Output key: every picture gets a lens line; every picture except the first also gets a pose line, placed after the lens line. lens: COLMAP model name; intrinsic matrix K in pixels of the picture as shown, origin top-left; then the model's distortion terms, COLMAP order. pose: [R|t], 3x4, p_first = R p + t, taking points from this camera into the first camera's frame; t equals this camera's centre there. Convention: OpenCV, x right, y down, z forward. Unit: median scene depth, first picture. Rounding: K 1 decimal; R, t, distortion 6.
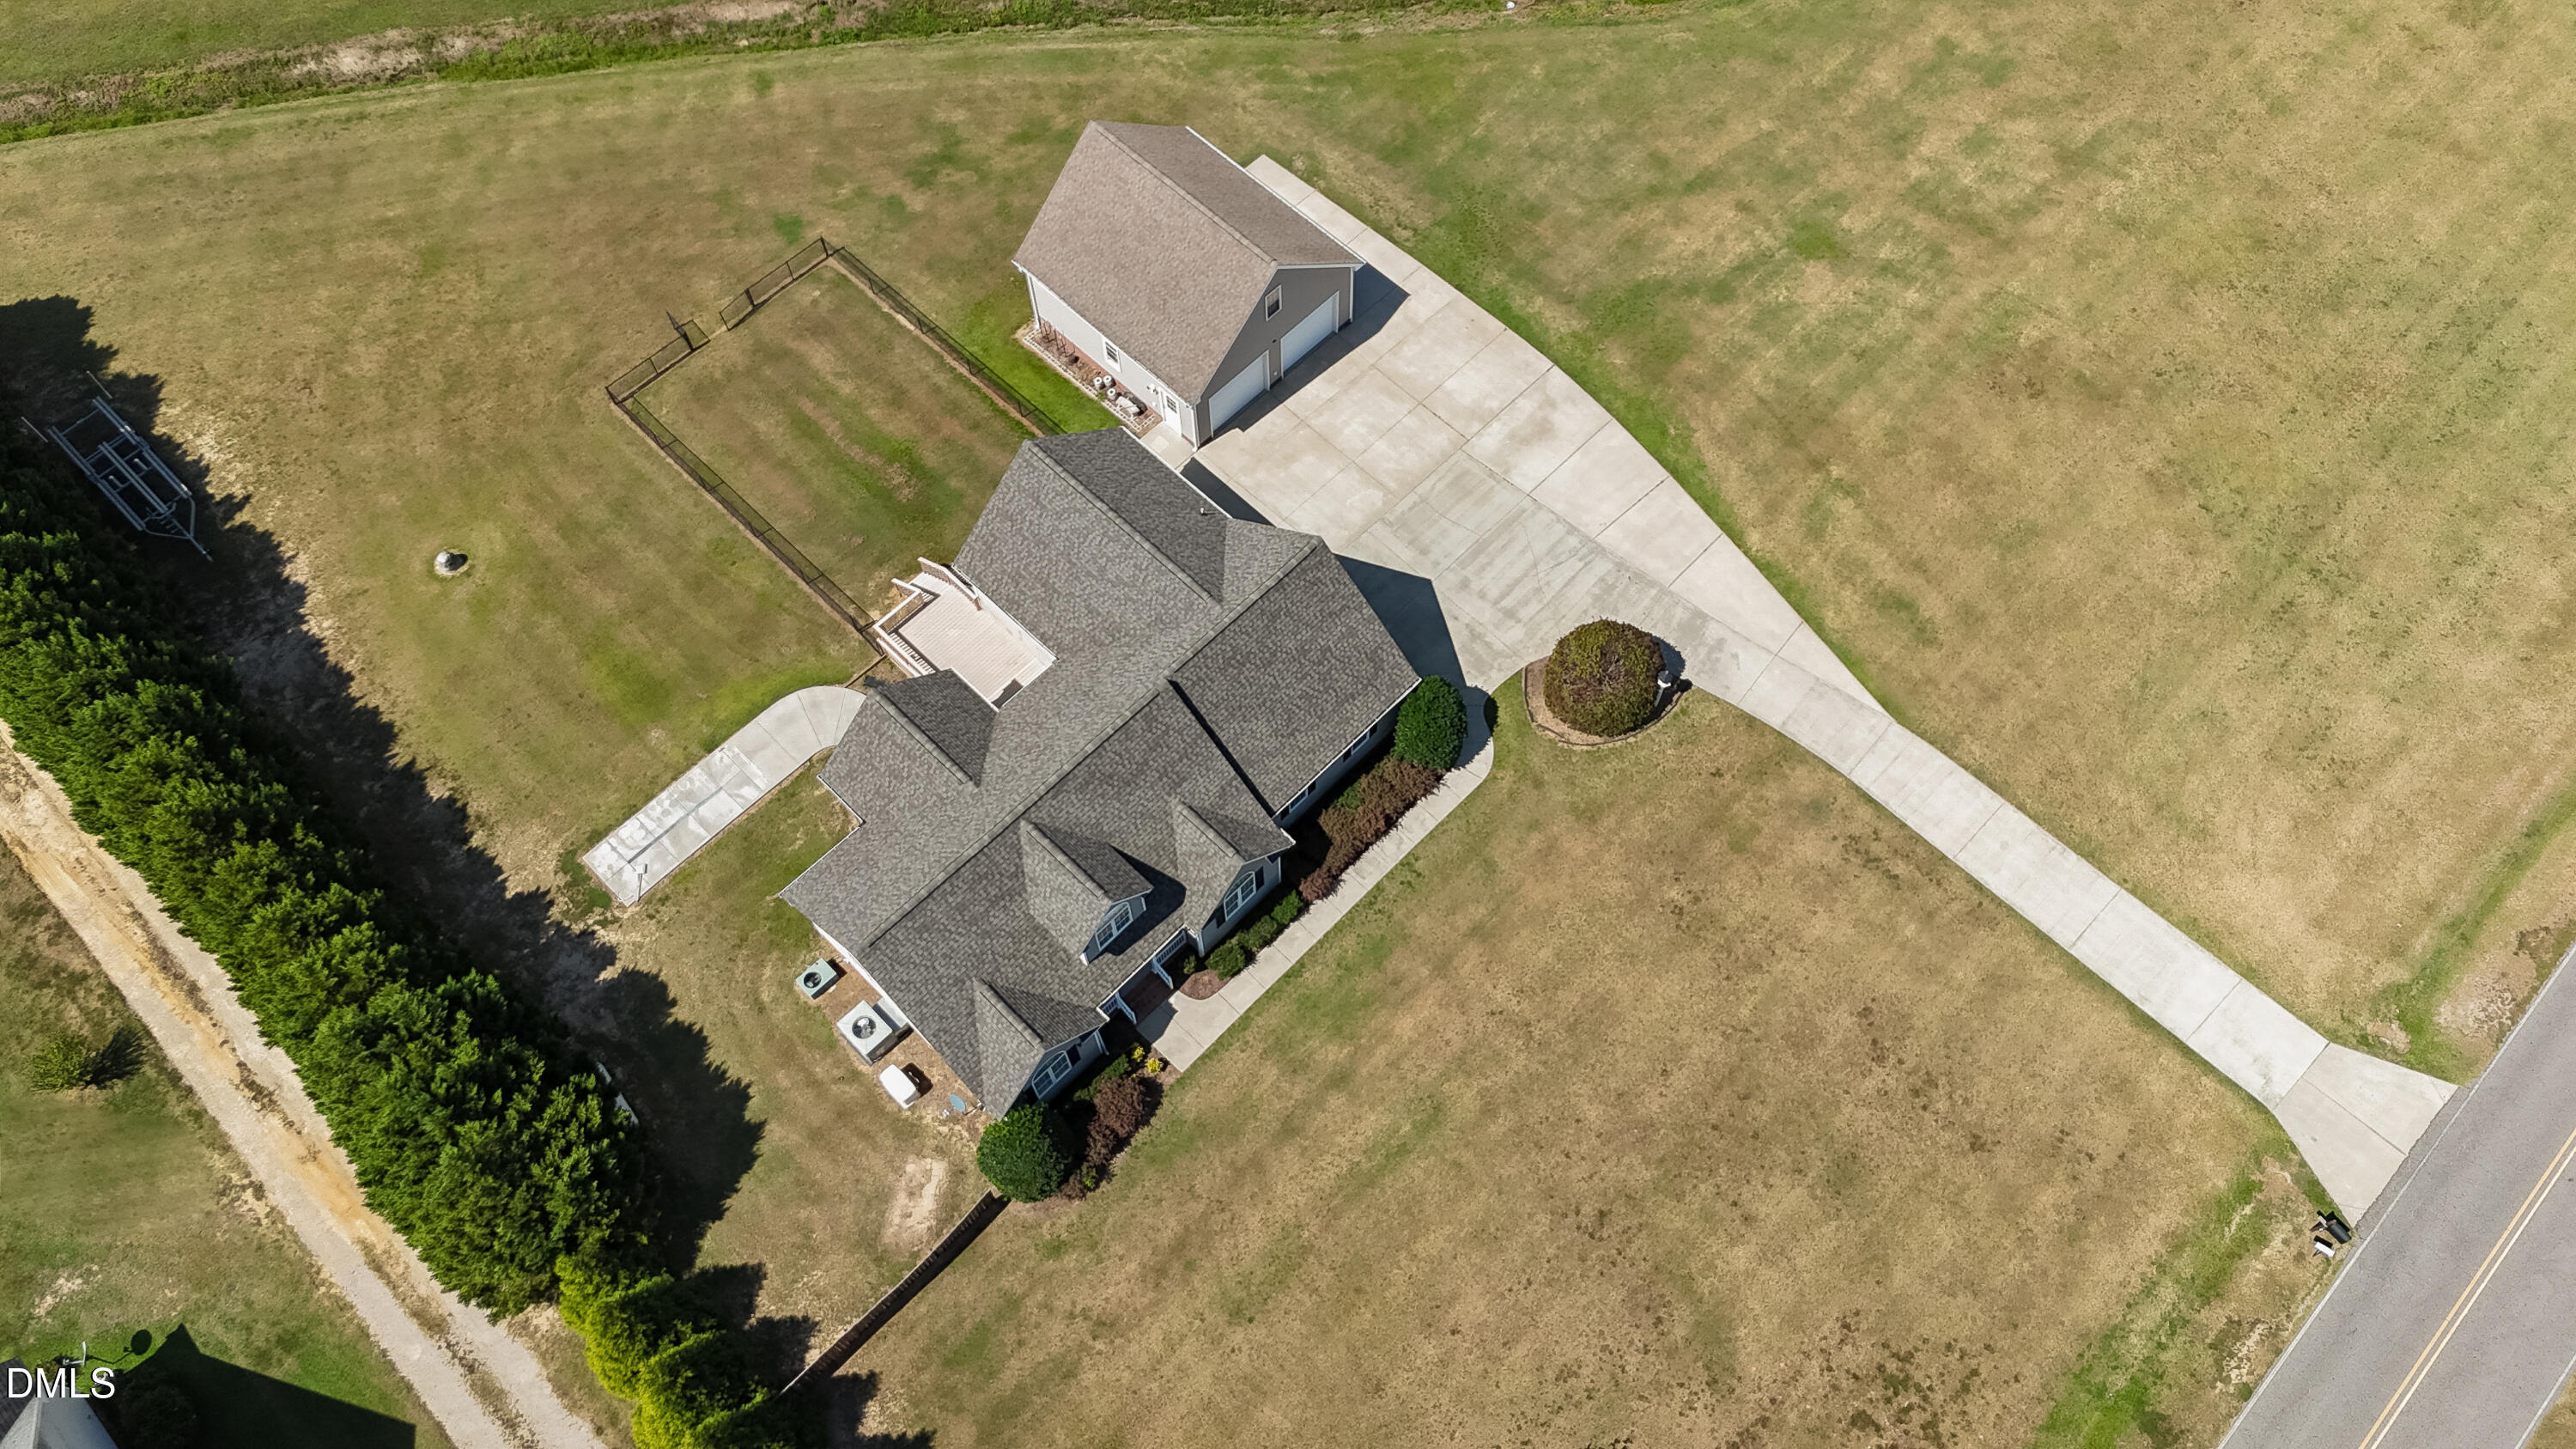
lens RADIAL K [[1912.9, 0, 1293.1], [0, 1912.9, 725.5], [0, 0, 1]] dist [0.078383, -0.072671]
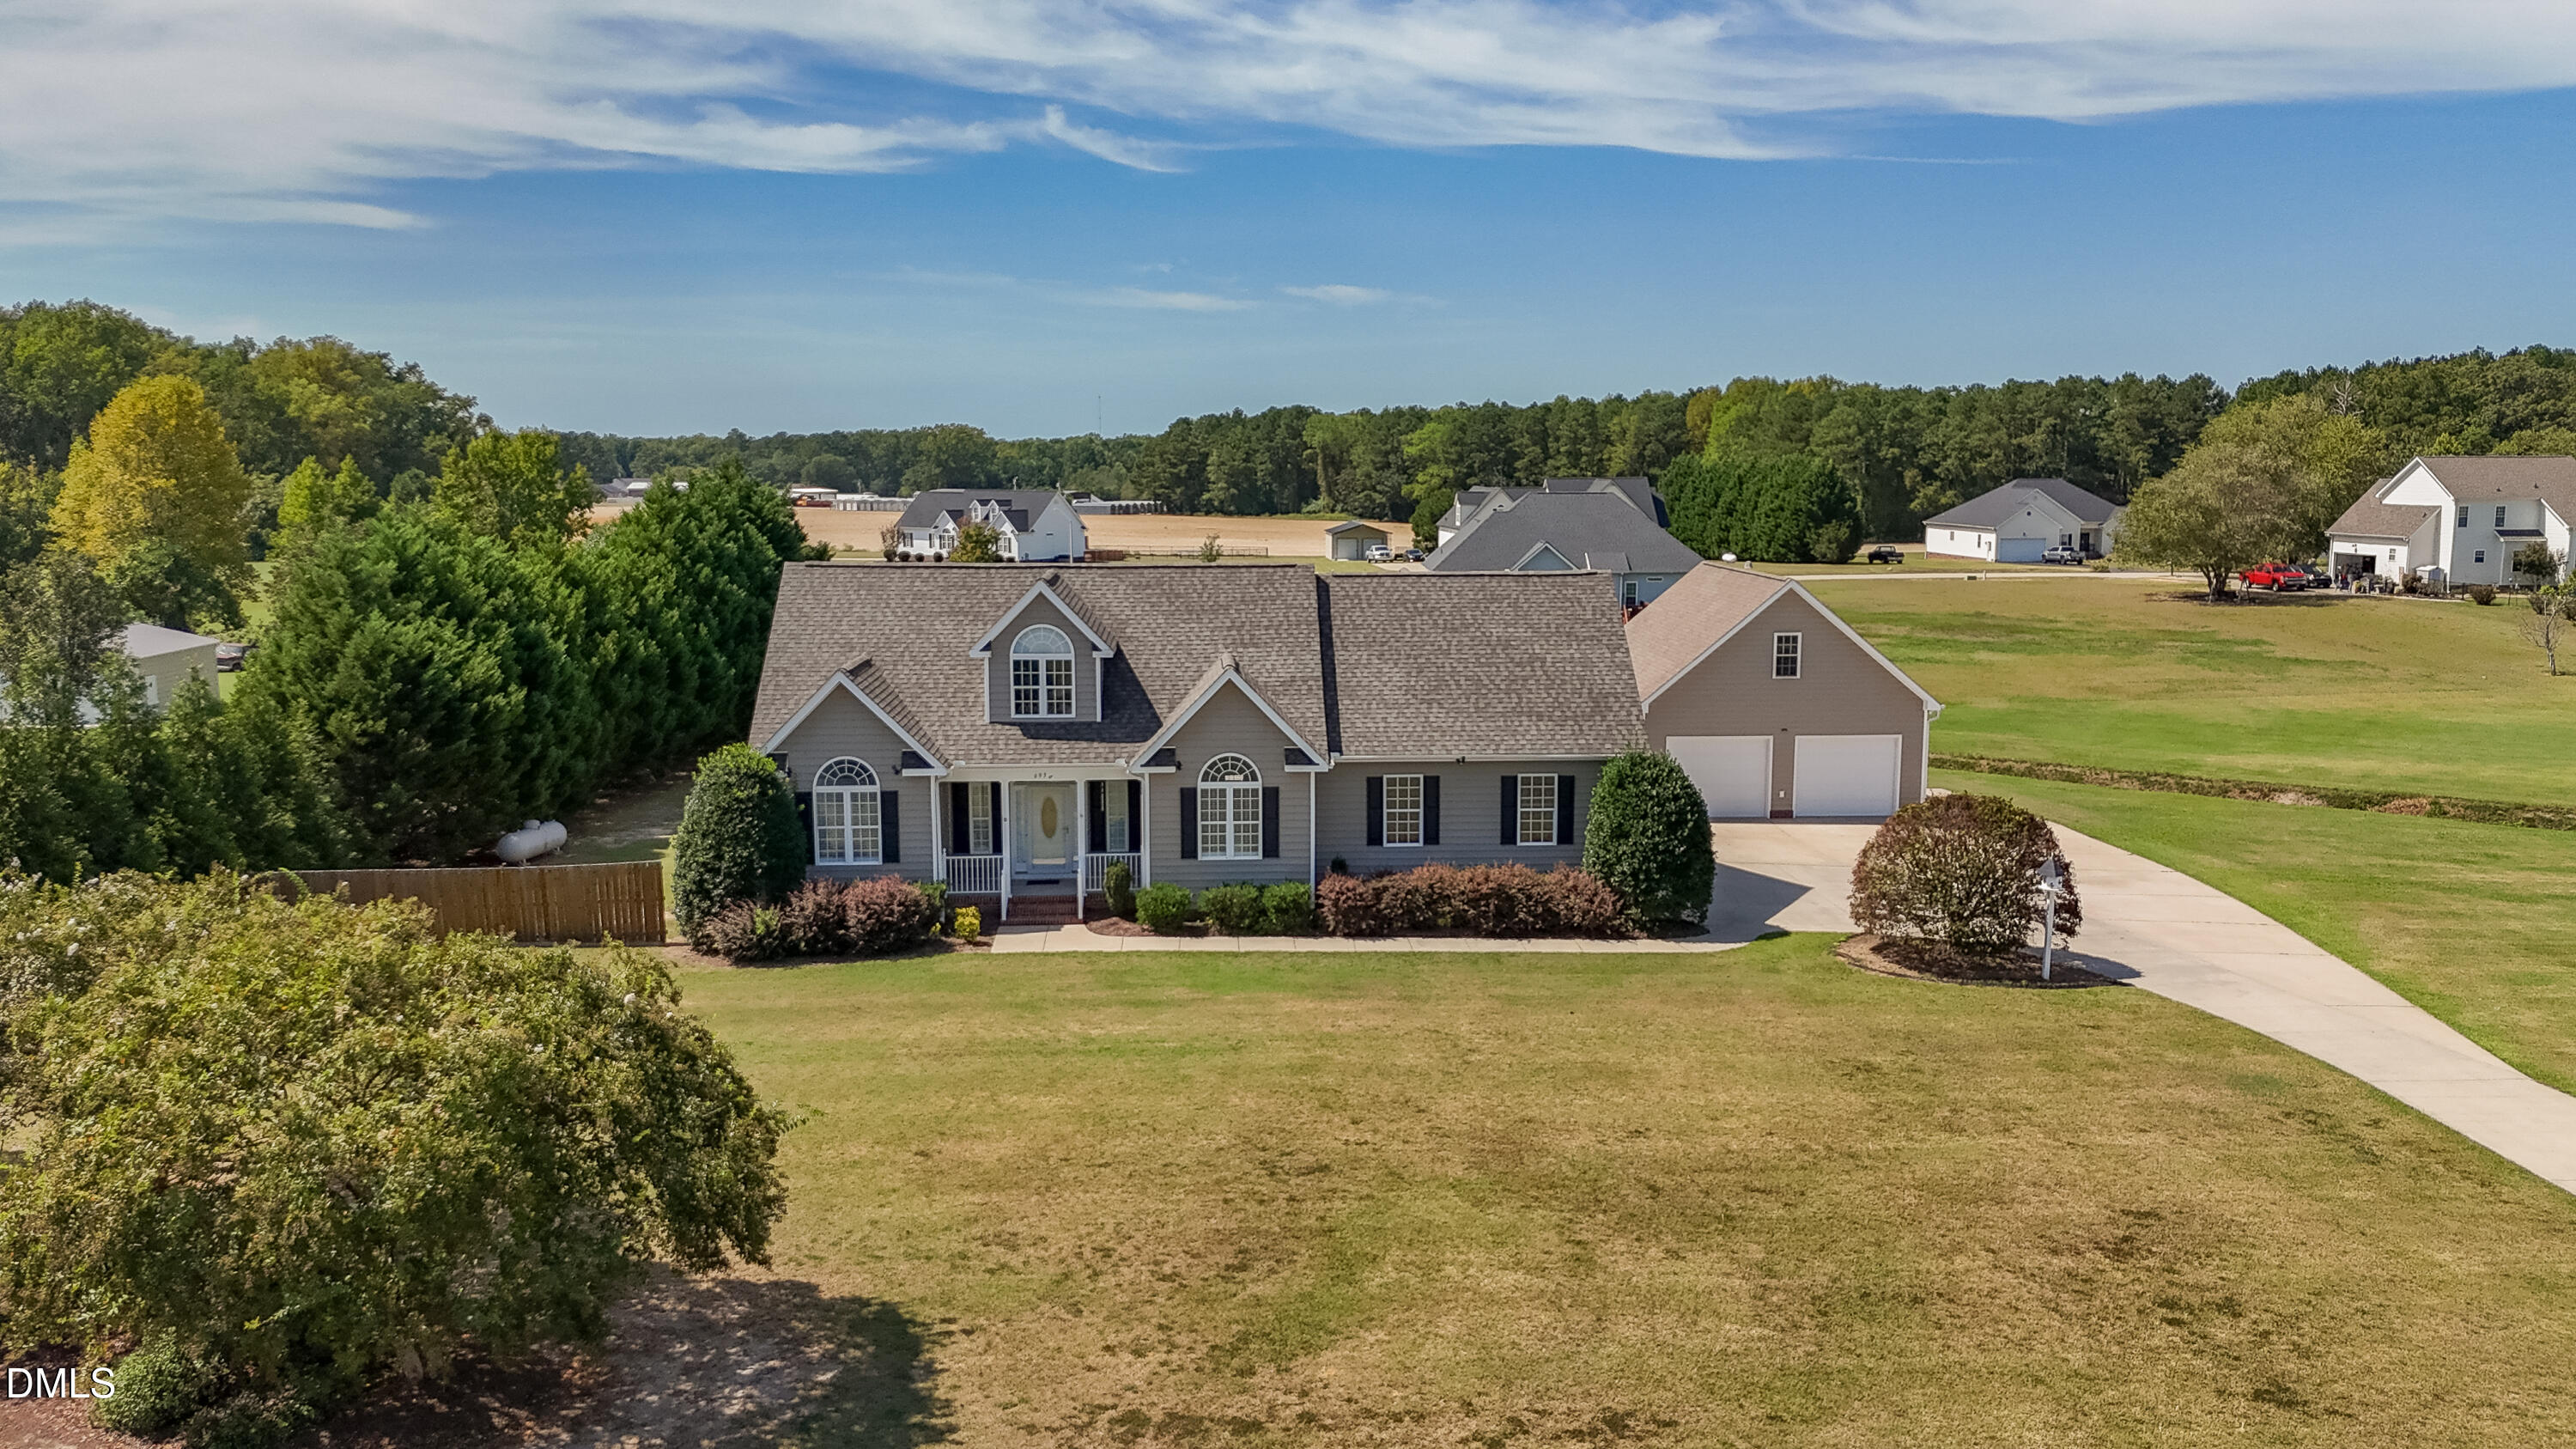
lens RADIAL K [[1881.2, 0, 1288.0], [0, 1881.2, 724.5], [0, 0, 1]] dist [0.095506, -0.110484]
pose [[0.737306, 0.107403, -0.666967, 0.402957], [-0.607404, 0.537544, -0.584900, 0.422772], [0.295704, 0.836368, 0.461571, 0.637195]]
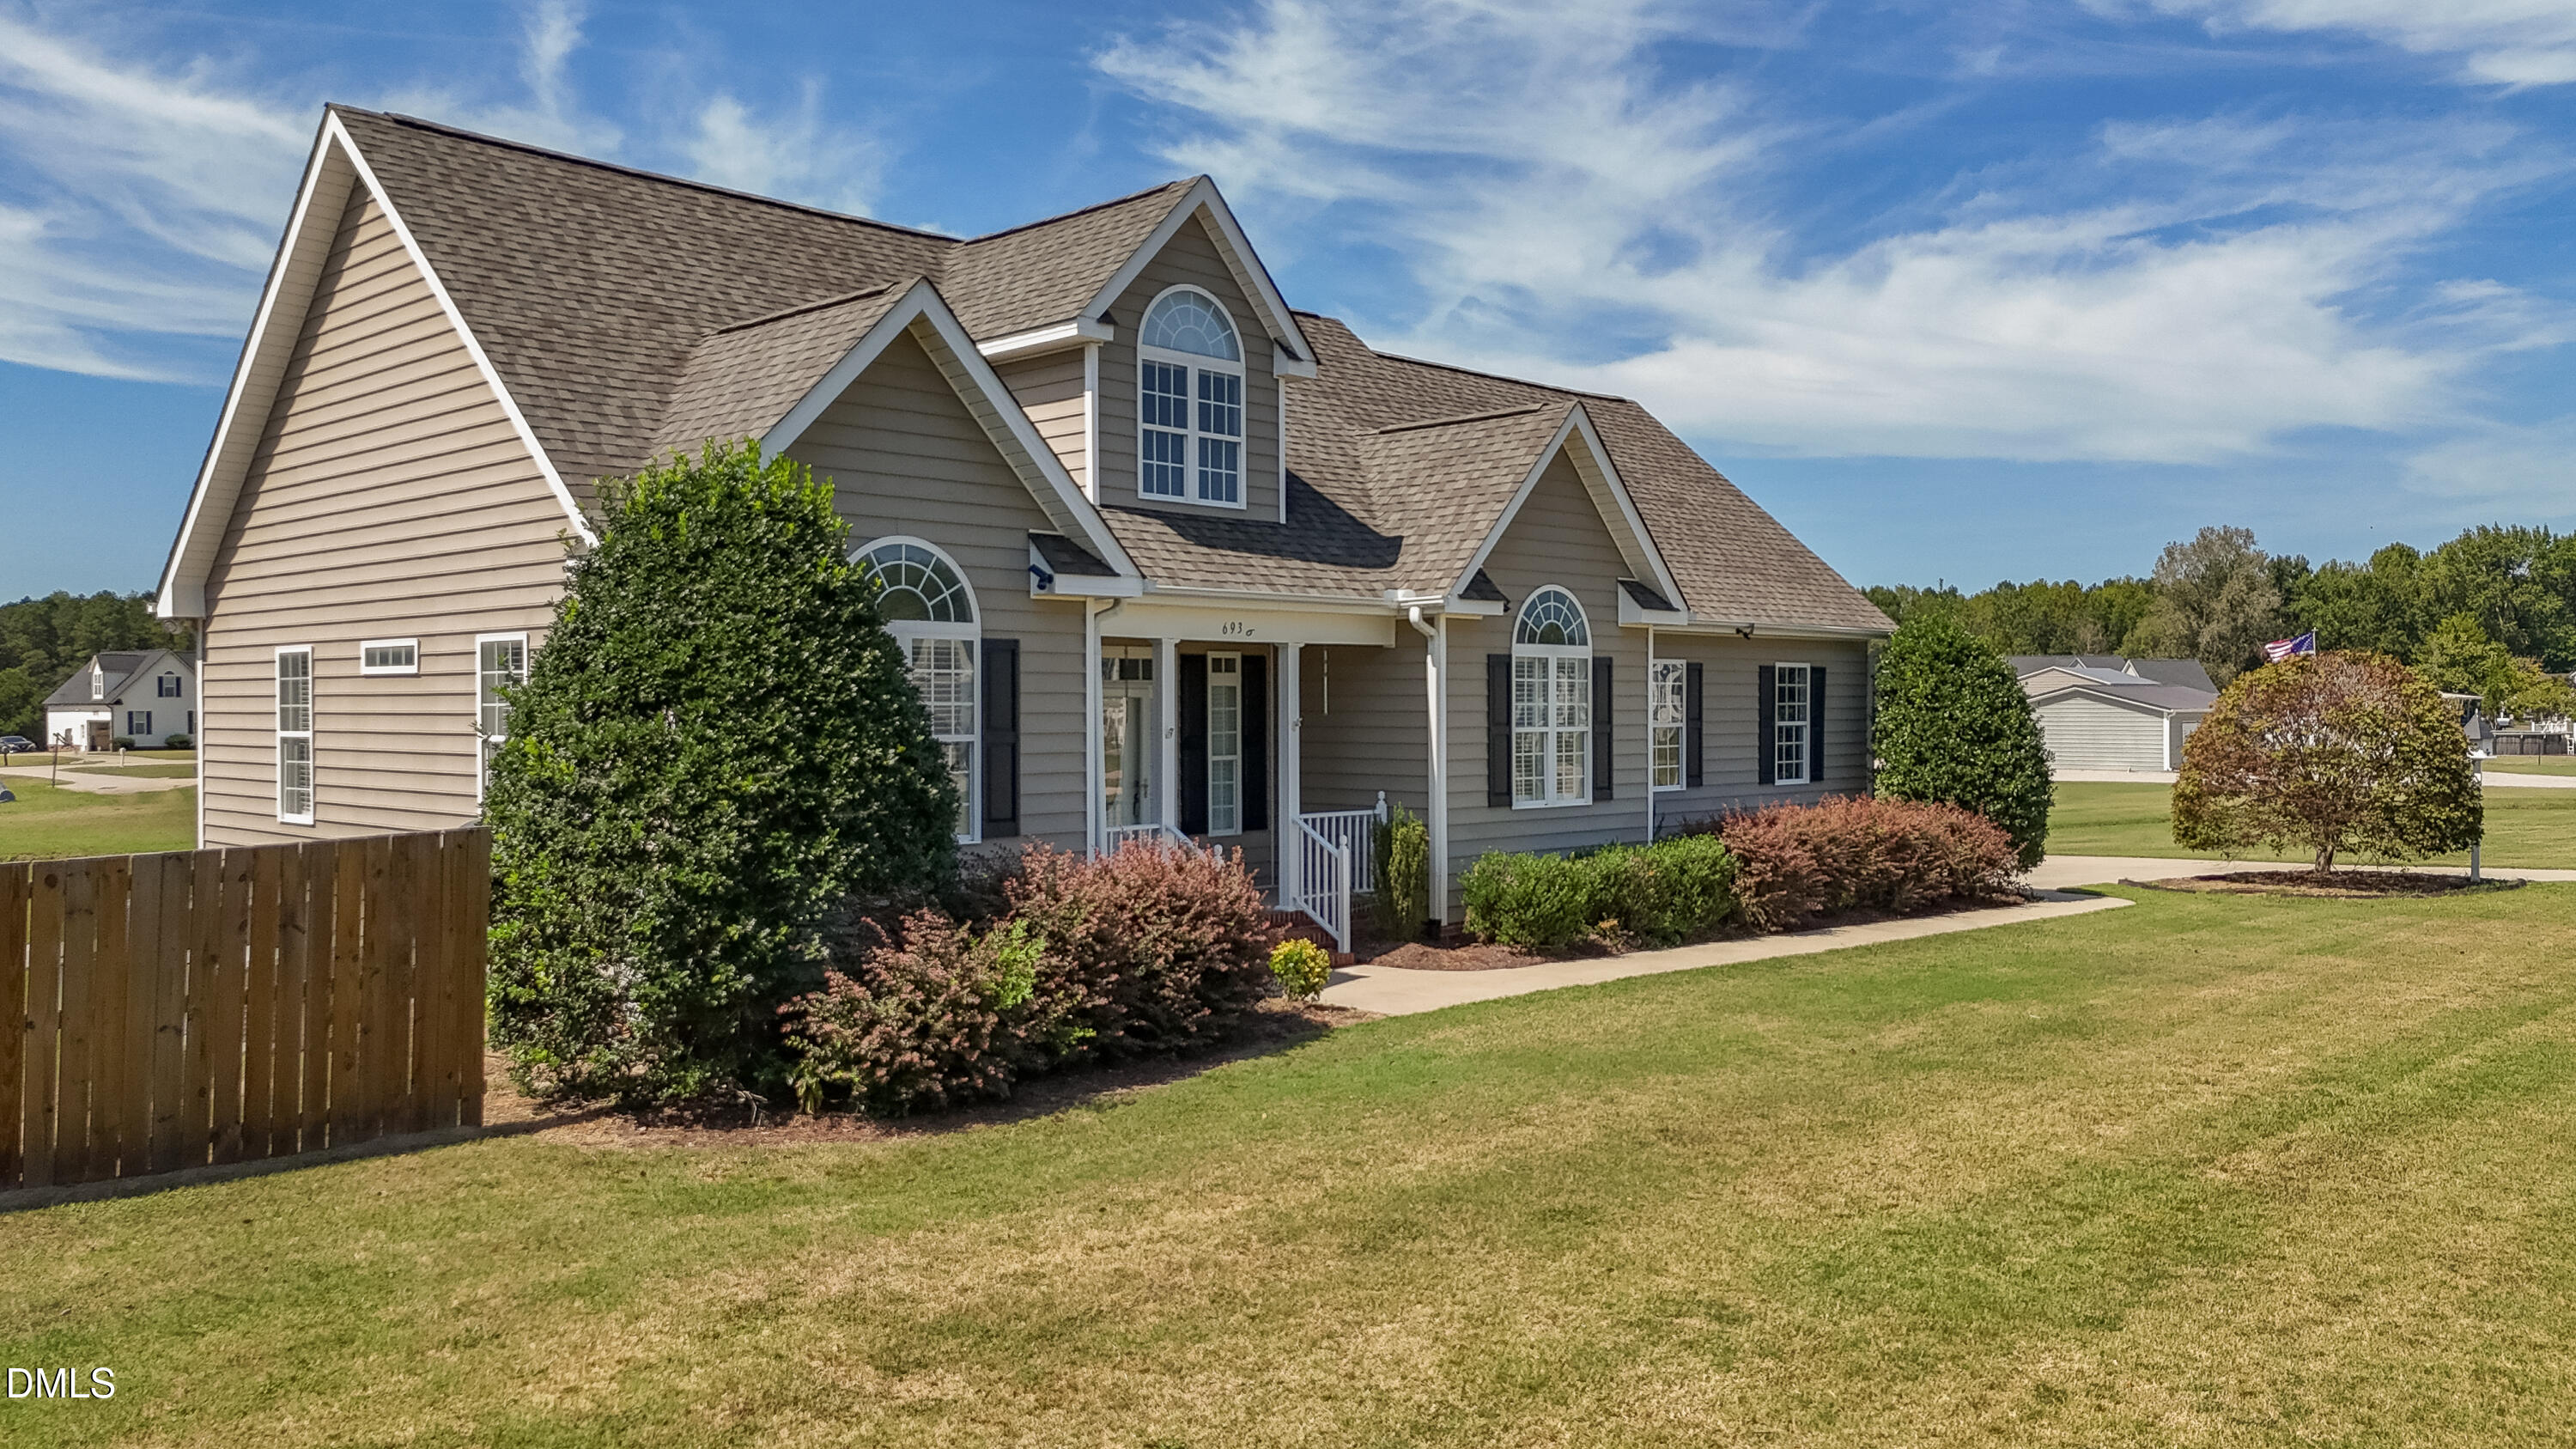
lens RADIAL K [[1912.9, 0, 1293.1], [0, 1912.9, 725.5], [0, 0, 1]] dist [0.078383, -0.072671]
pose [[0.999895, 0.014460, 0.001026, -0.068193], [-0.005759, 0.461135, -0.887311, 0.361764], [-0.013304, 0.887212, 0.461170, 0.804463]]
